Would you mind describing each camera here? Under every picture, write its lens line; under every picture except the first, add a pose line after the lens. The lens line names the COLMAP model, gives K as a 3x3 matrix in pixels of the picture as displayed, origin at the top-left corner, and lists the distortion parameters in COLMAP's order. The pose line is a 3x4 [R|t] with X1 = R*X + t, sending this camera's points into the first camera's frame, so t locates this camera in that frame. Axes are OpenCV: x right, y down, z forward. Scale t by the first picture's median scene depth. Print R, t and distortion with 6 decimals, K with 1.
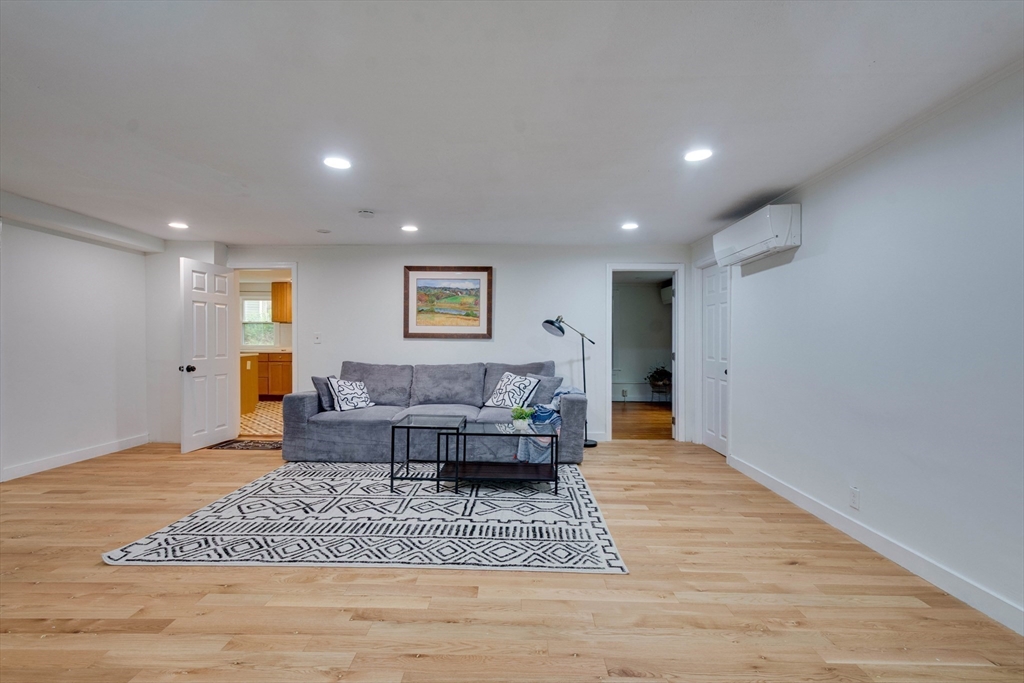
lens RADIAL K [[445.5, 0, 512.0], [0, 445.5, 341.5], [0, 0, 1]] dist [0.002187, -0.000084]
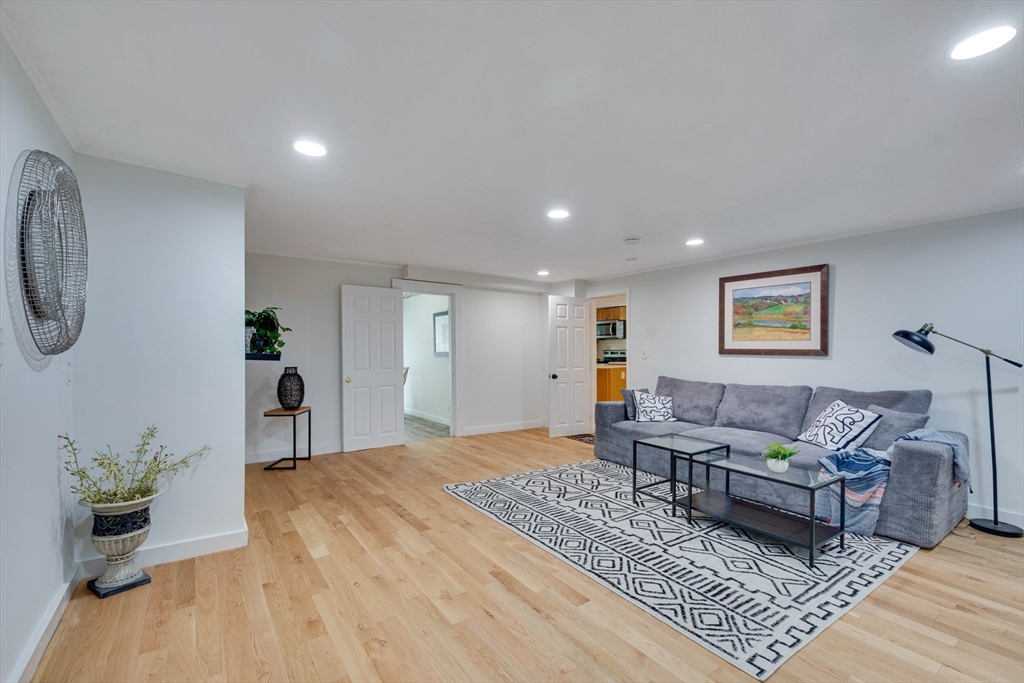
lens RADIAL K [[438.7, 0, 511.2], [0, 438.7, 353.9], [0, 0, 1]] dist [0.000266, -0.000467]
pose [[0.588033, 0.005514, -0.808818, 0.292313], [-0.002395, 0.999984, 0.005076, -0.014747], [0.808834, -0.001047, 0.588036, 0.111763]]
